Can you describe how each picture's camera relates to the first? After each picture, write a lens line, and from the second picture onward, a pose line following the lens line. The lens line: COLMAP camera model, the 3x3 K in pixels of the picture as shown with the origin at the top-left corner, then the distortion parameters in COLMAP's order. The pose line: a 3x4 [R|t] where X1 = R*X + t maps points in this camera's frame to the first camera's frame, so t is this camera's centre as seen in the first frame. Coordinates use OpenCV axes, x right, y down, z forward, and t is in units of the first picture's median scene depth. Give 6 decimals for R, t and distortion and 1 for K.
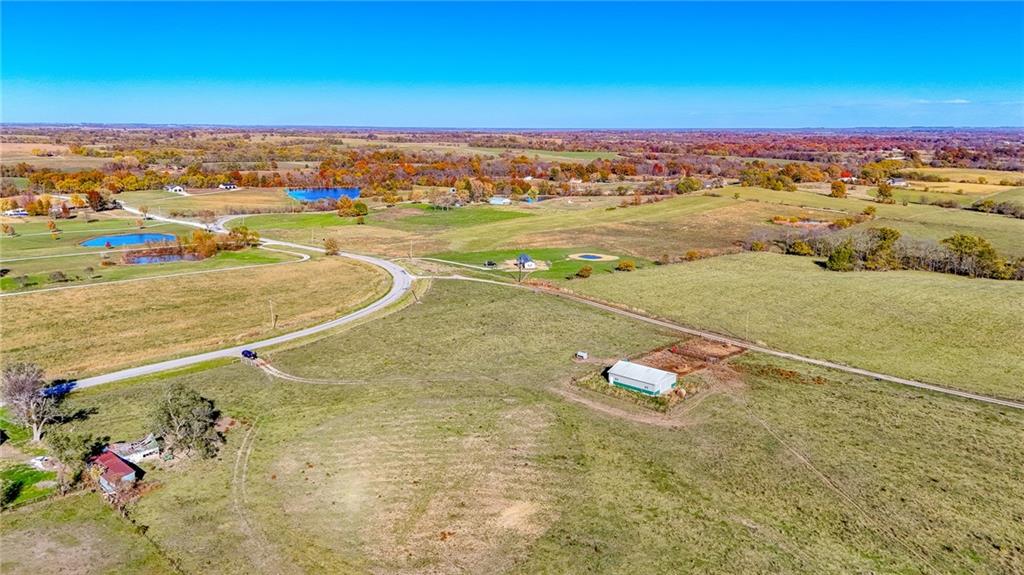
lens RADIAL K [[735.0, 0, 508.4], [0, 735.0, 286.0], [0, 0, 1]] dist [0.061853, -0.052862]
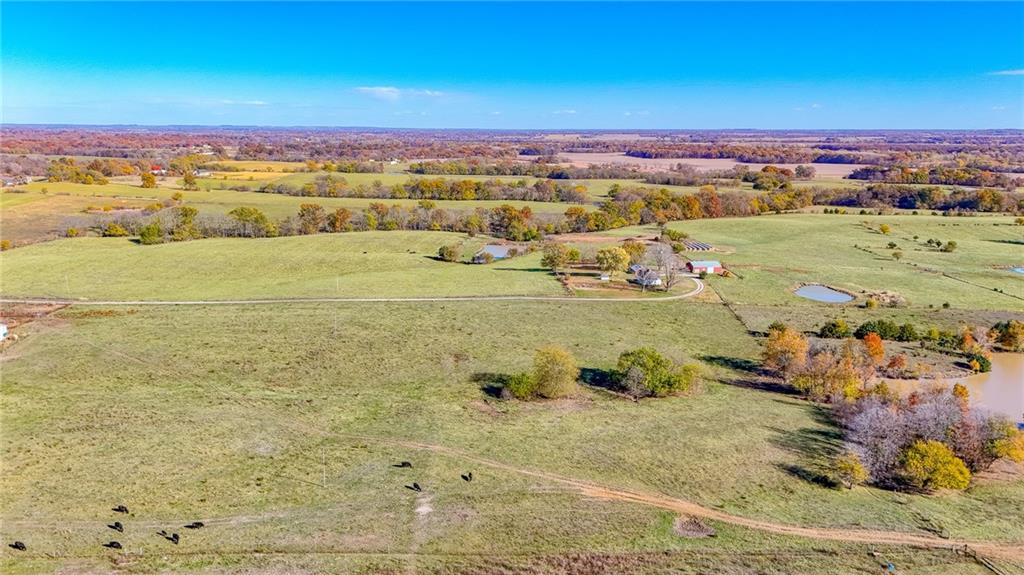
lens RADIAL K [[735.0, 0, 508.4], [0, 735.0, 286.0], [0, 0, 1]] dist [0.061853, -0.052862]
pose [[0.662712, -0.157034, 0.732225, -0.033949], [0.154699, 0.985384, 0.071315, 0.028965], [-0.732722, 0.066013, 0.677319, -0.130330]]
